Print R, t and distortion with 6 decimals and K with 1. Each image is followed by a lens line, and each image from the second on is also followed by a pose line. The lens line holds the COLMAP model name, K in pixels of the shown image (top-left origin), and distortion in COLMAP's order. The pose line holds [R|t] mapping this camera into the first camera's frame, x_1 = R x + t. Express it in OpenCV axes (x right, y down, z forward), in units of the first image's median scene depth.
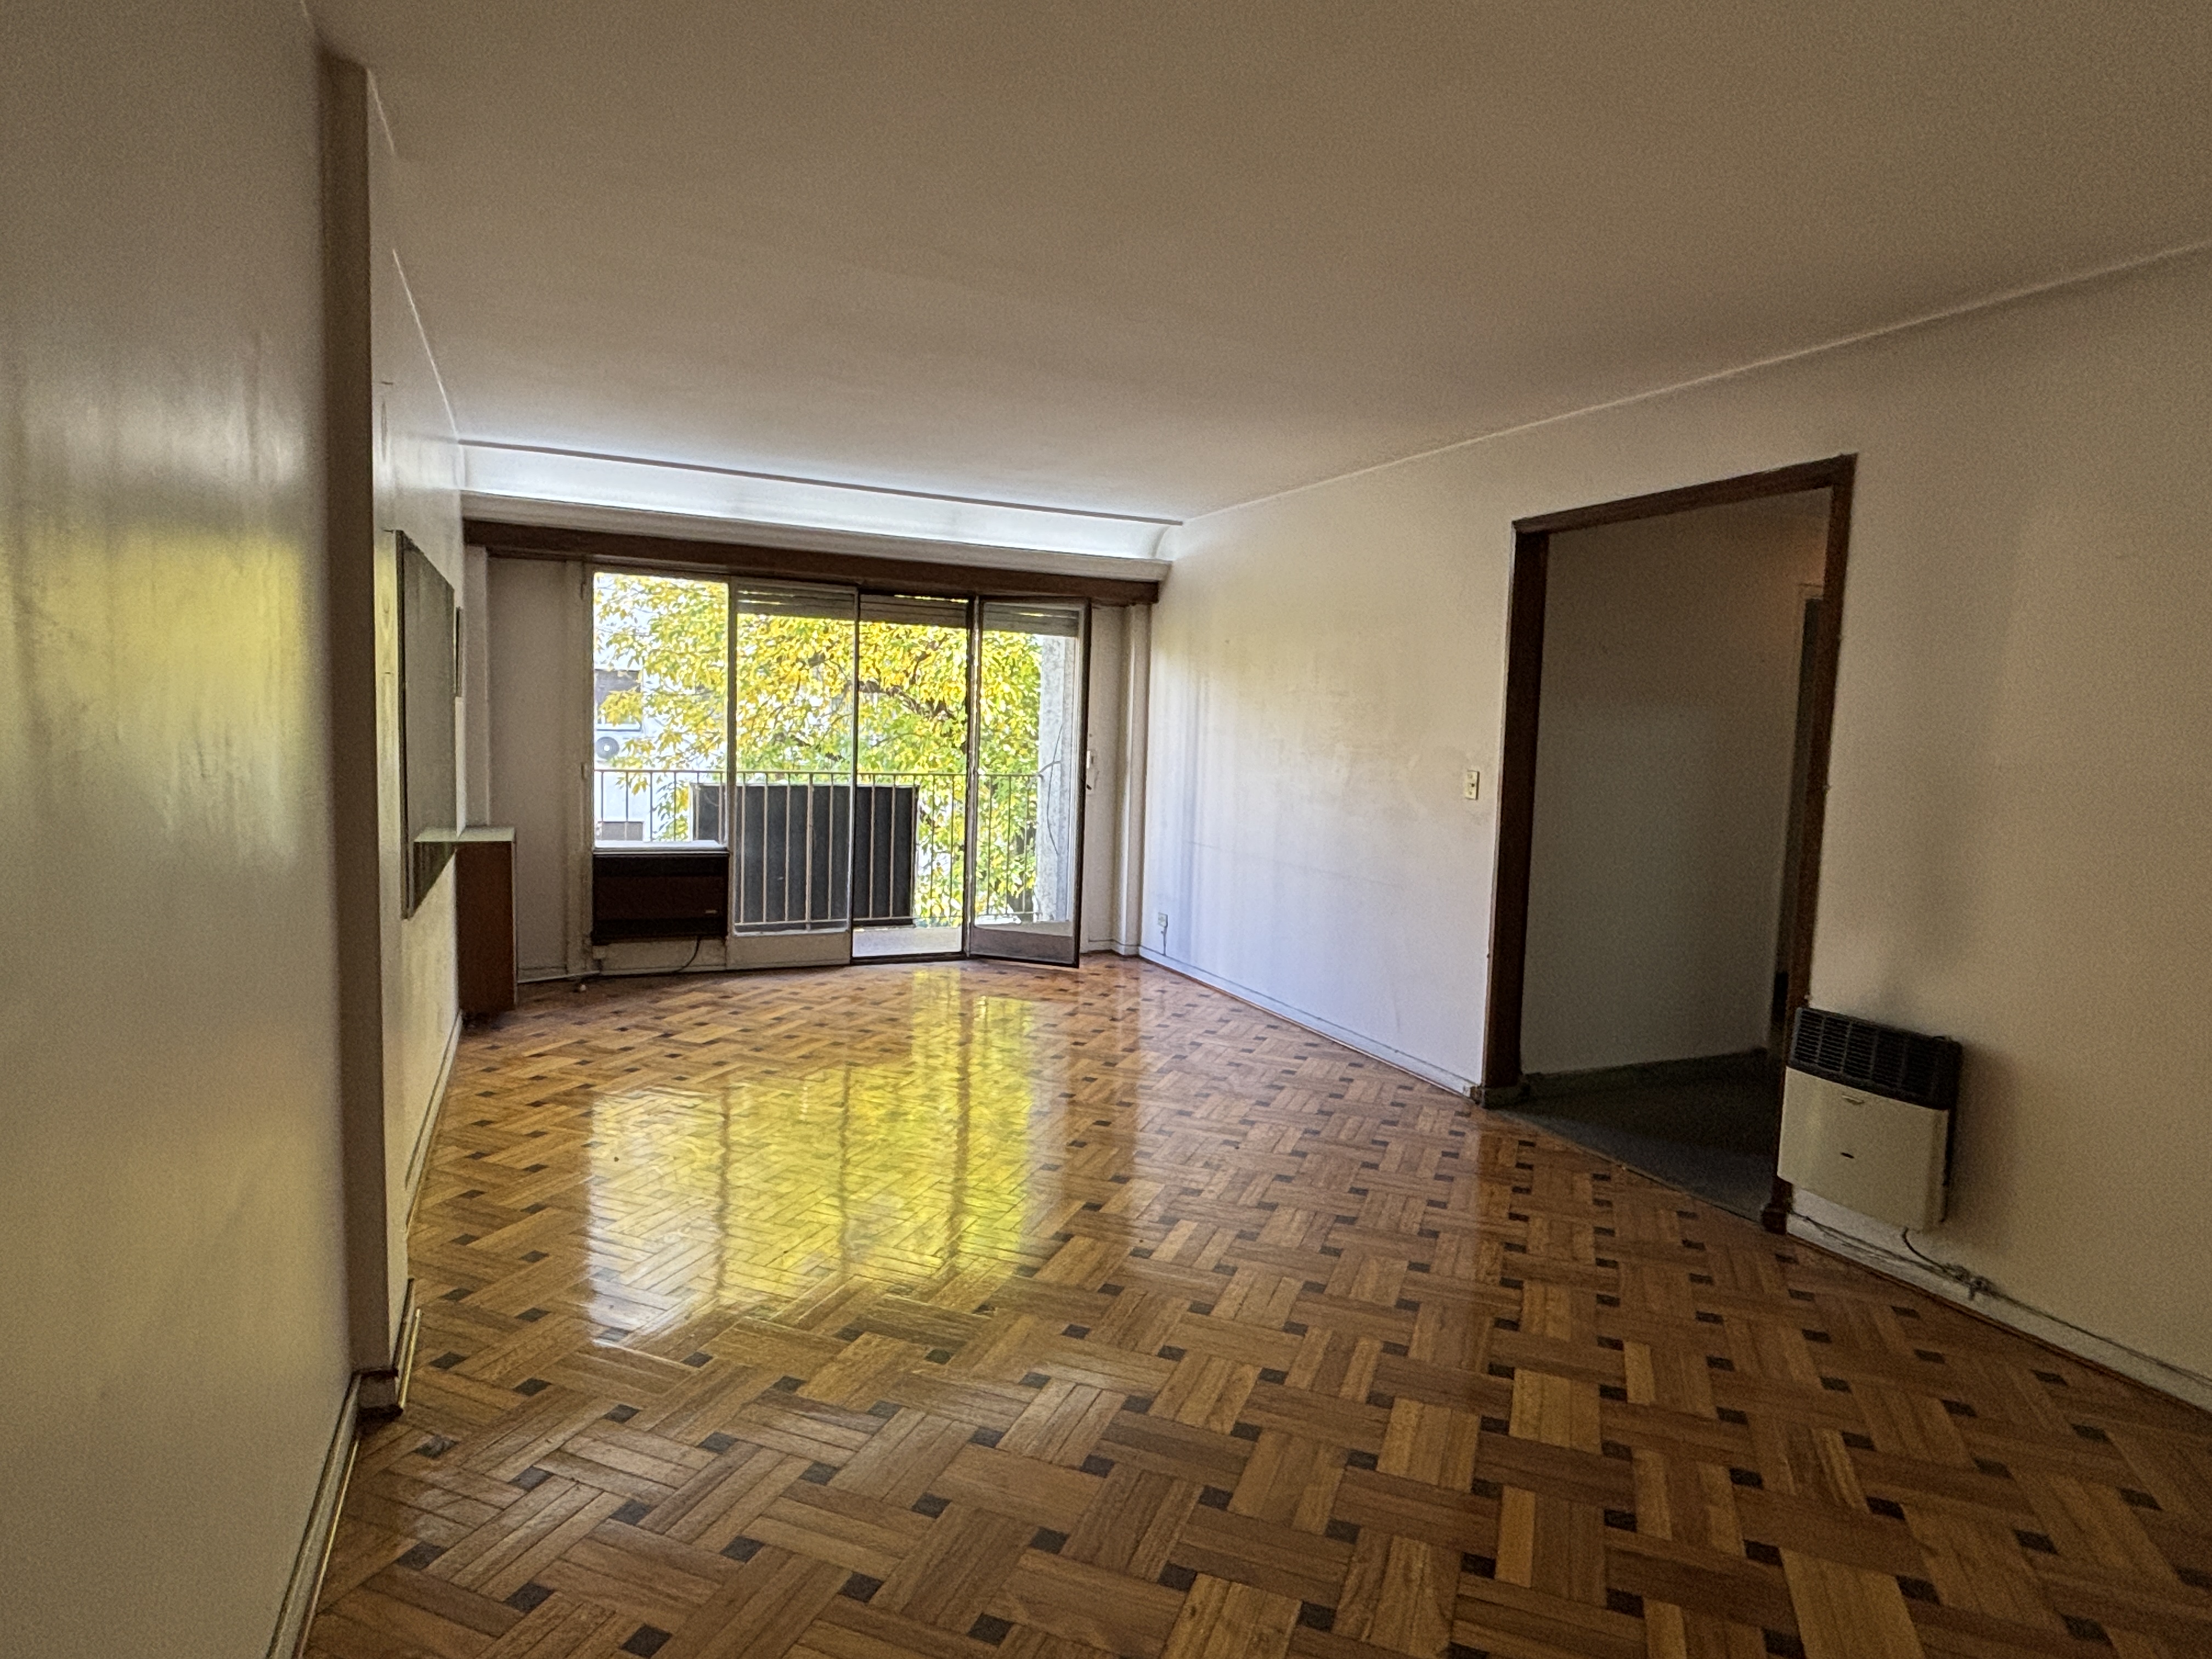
lens RADIAL K [[1232.8, 0, 1101.0], [0, 1232.8, 825.0], [0, 0, 1]] dist [0.076545, -0.114391]
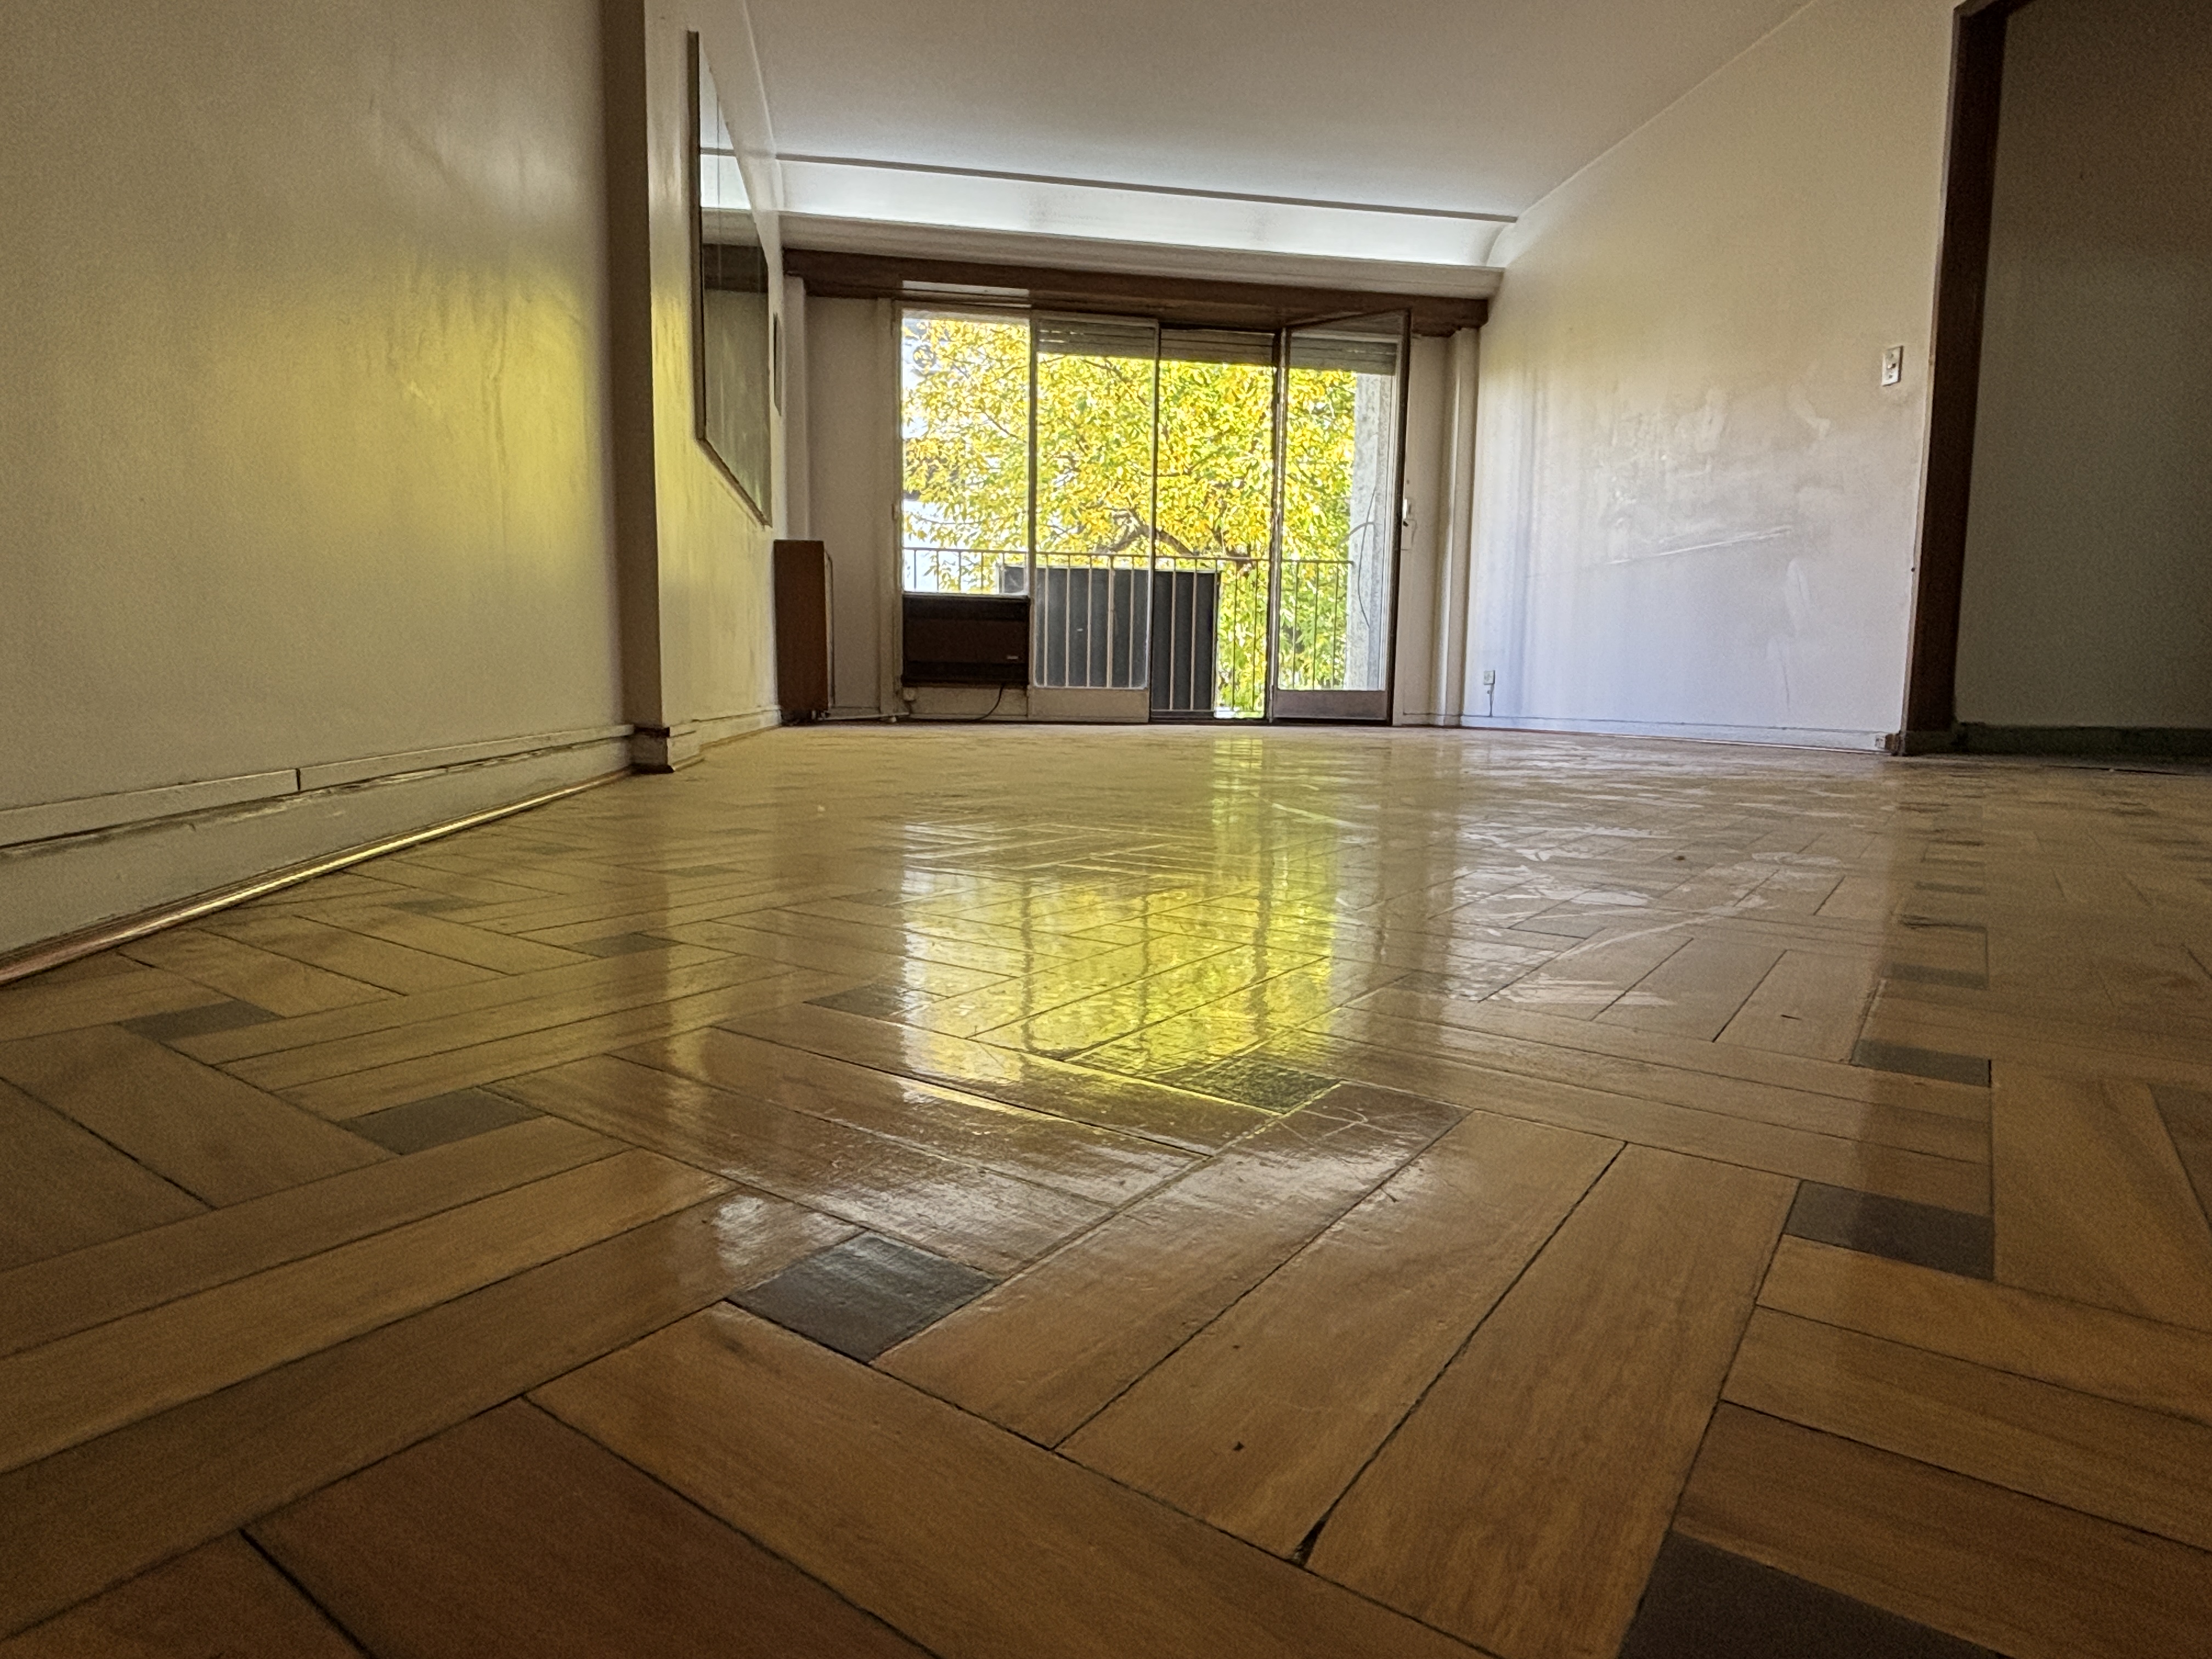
lens RADIAL K [[1232.8, 0, 1101.0], [0, 1232.8, 825.0], [0, 0, 1]] dist [0.076545, -0.114391]
pose [[0.969604, 0.004564, -0.244638, -0.002551], [-0.001659, 0.999926, 0.012079, 0.181694], [0.244675, -0.011306, 0.969539, 0.051785]]
